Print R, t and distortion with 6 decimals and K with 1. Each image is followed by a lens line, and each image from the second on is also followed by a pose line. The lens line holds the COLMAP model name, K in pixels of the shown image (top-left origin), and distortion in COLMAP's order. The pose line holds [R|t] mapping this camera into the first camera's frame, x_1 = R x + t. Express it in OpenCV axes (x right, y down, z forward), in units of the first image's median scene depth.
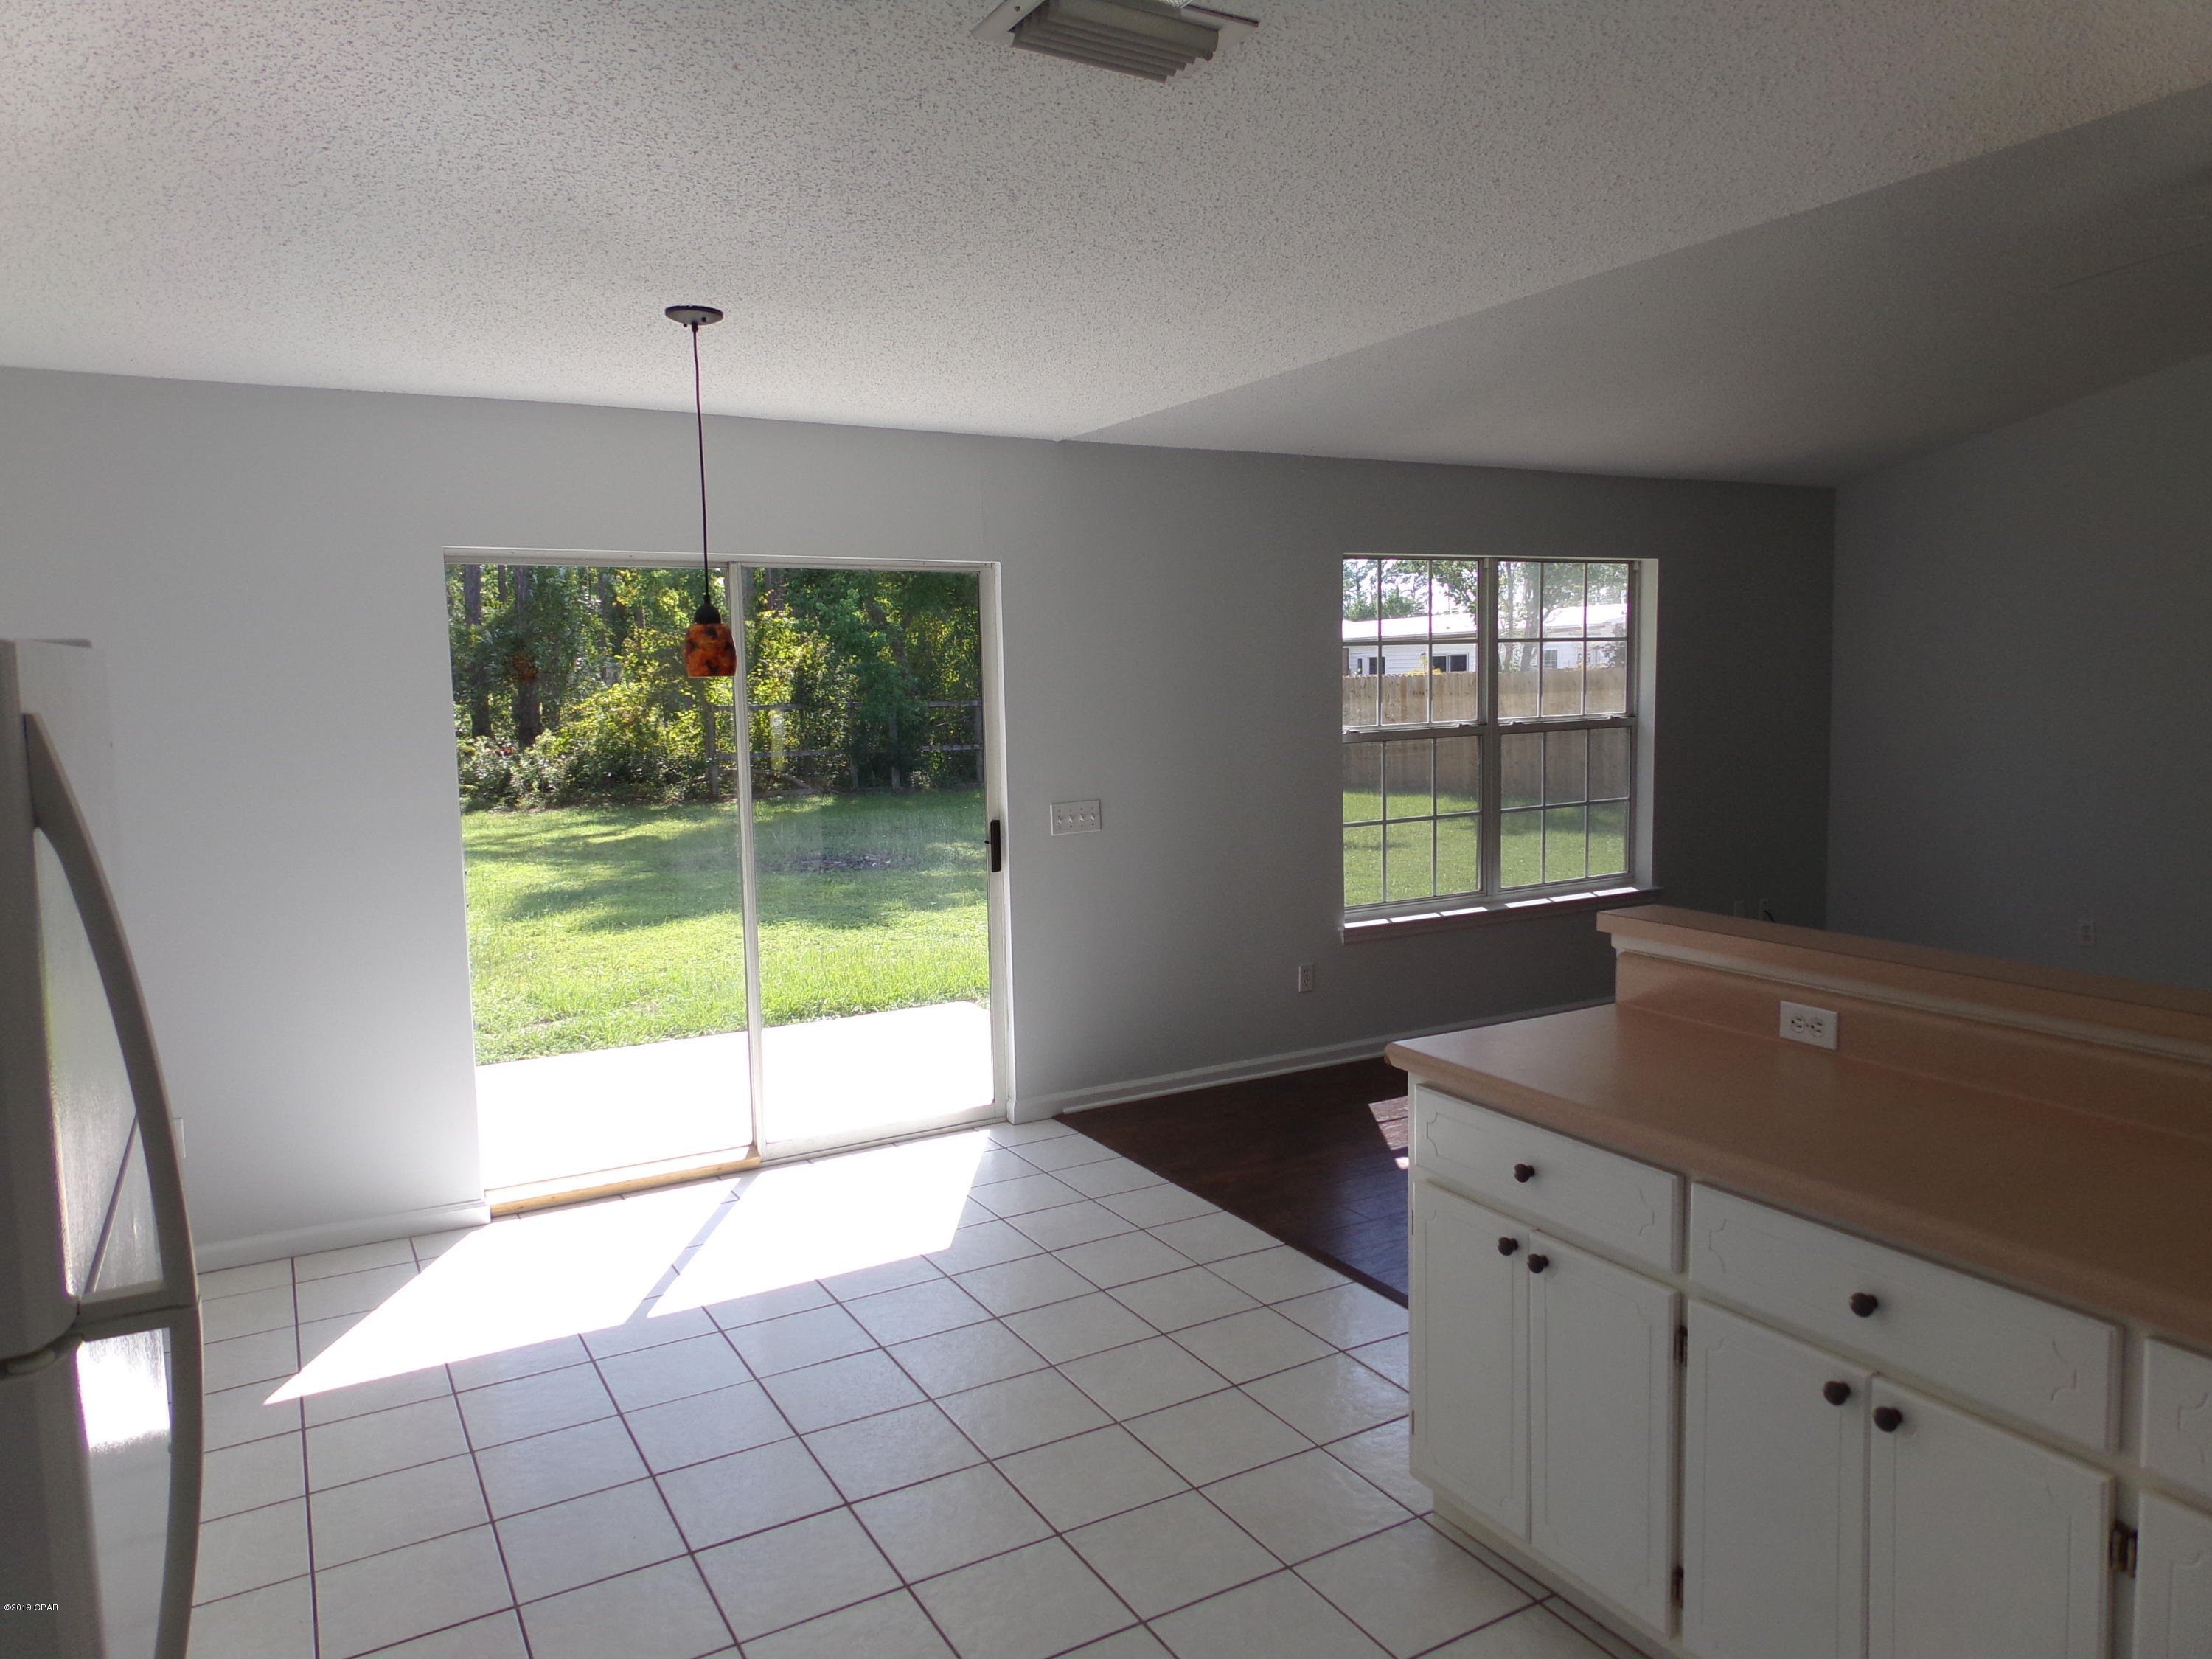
lens RADIAL K [[1505.0, 0, 1106.0], [0, 1505.0, 829.5], [0, 0, 1]] dist [-0.024059, 0.043193]
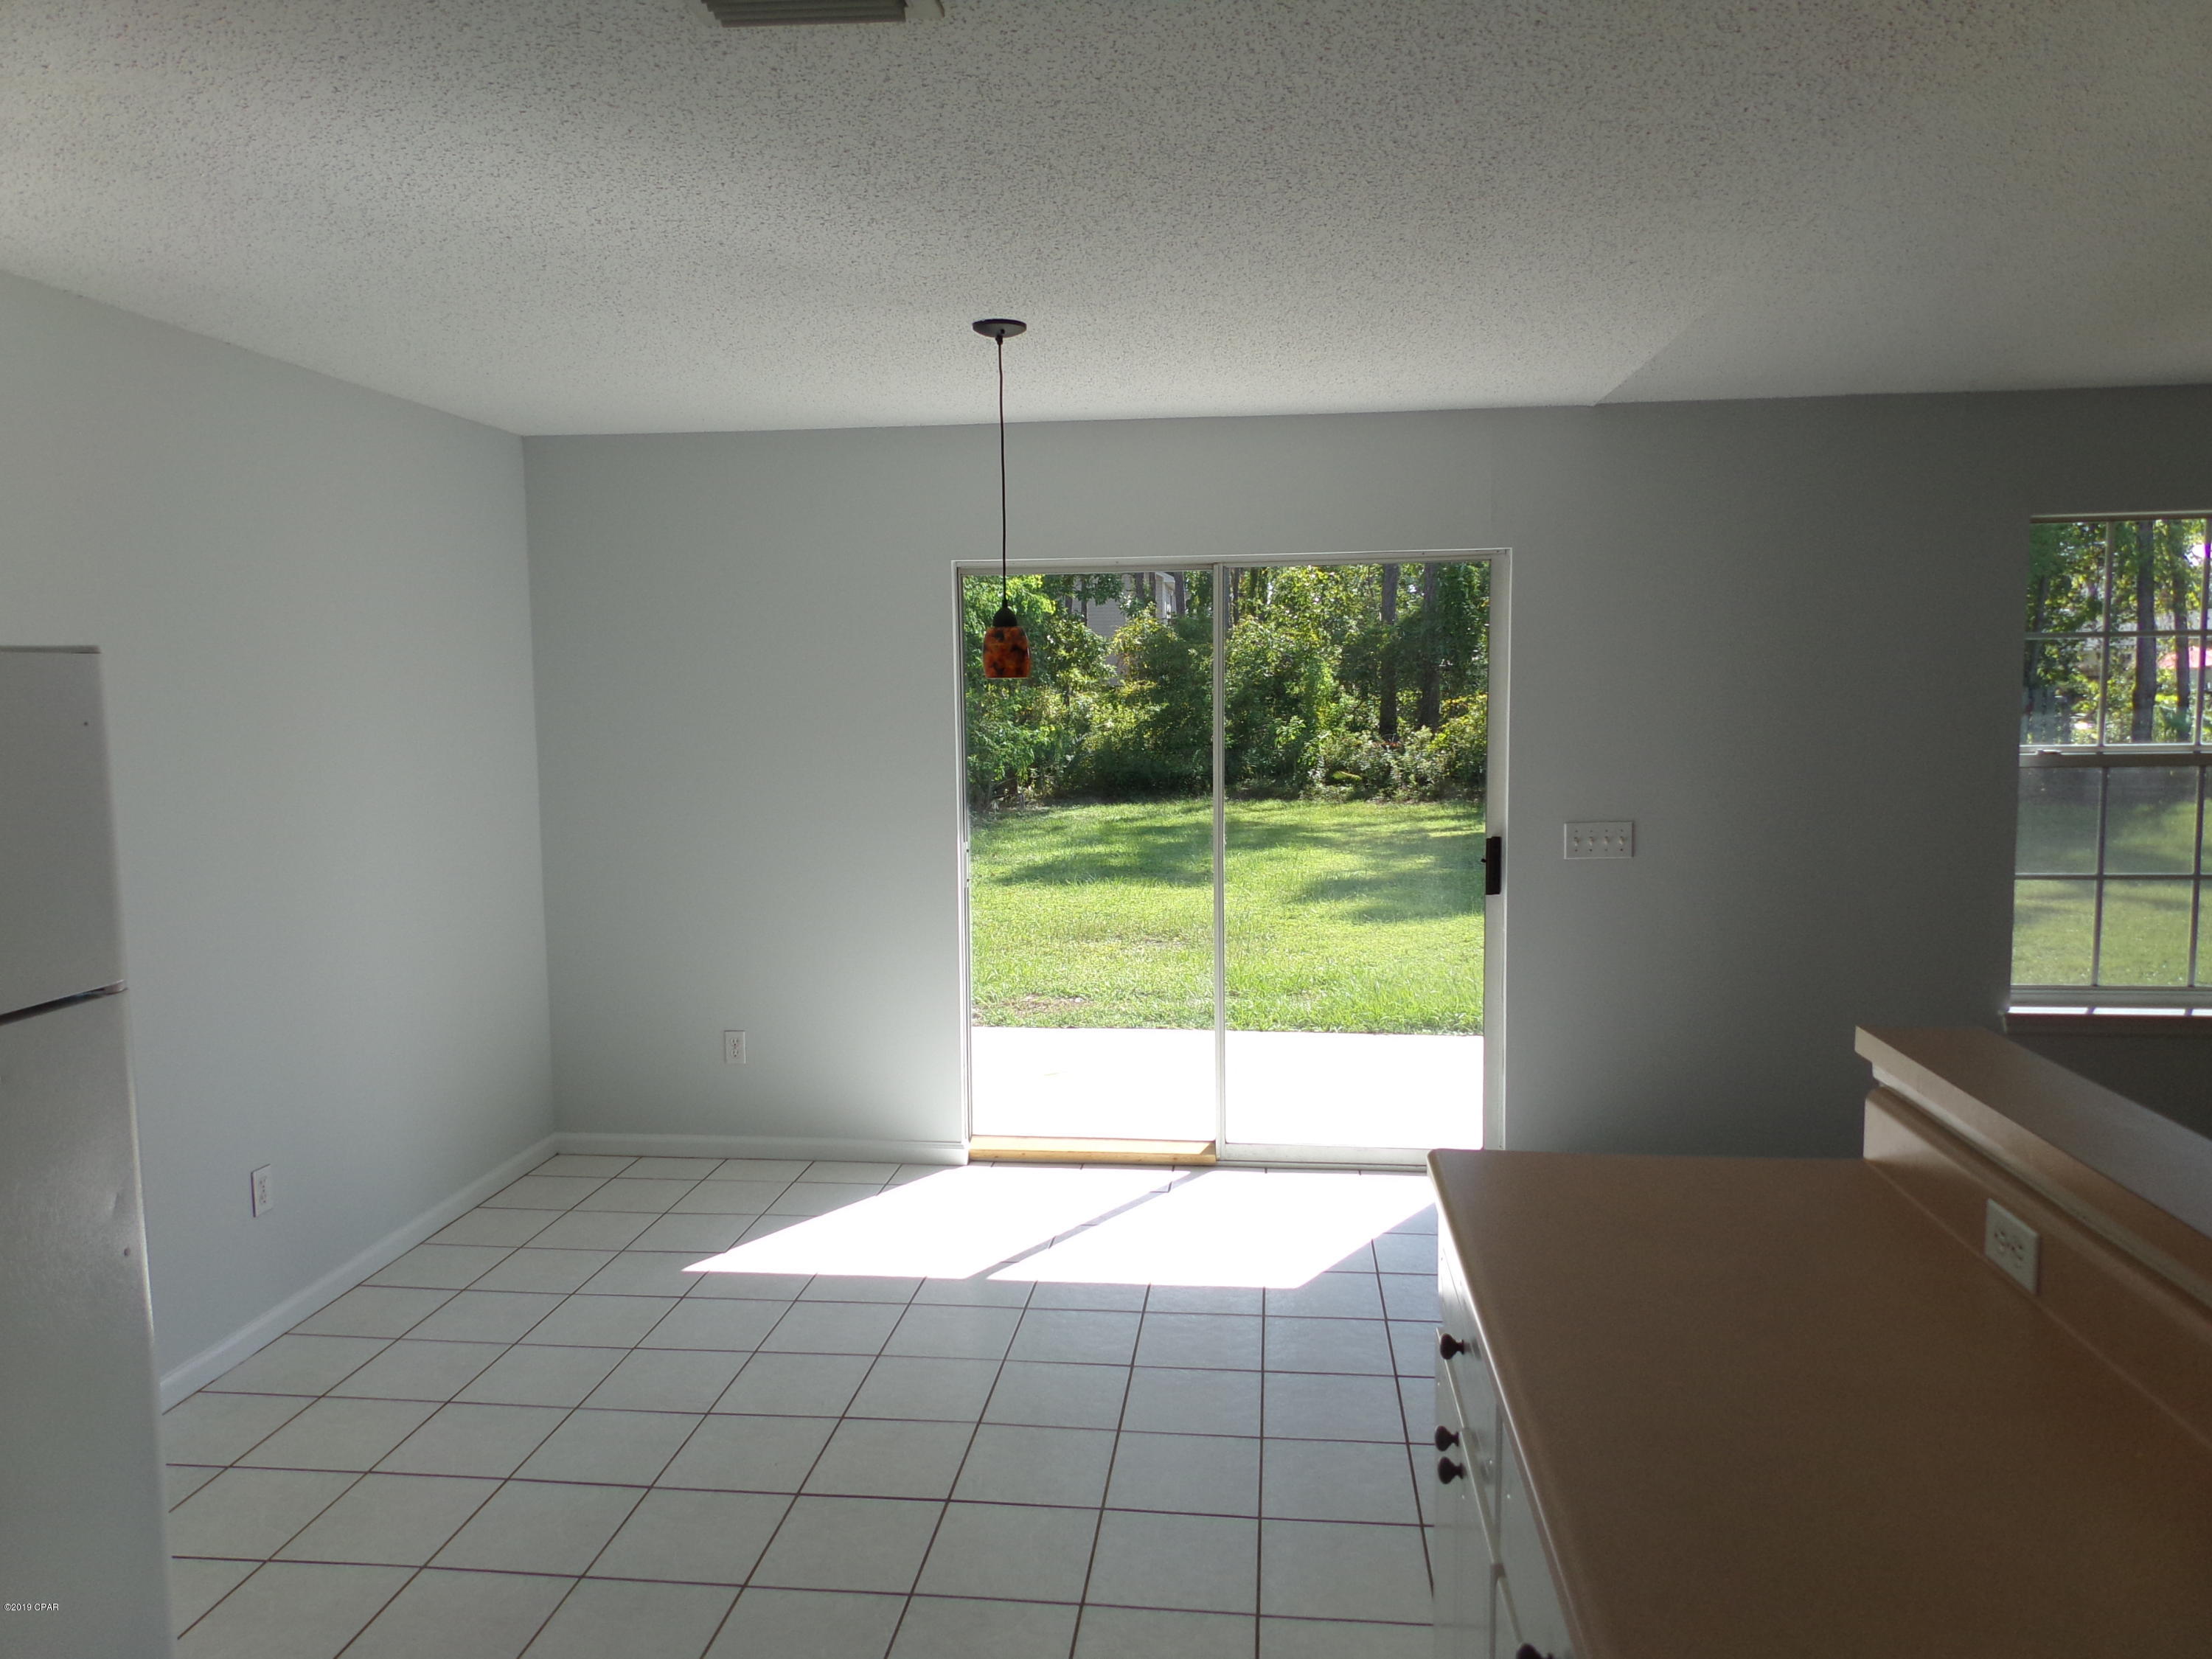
lens RADIAL K [[1494.9, 0, 1100.8], [0, 1494.9, 819.6], [0, 0, 1]] dist [0.032339, 0.000019]
pose [[0.803875, 0.062488, -0.591507, 0.290526], [-0.065549, 0.997716, 0.016317, -0.016916], [0.591176, 0.025656, 0.806135, 0.146884]]
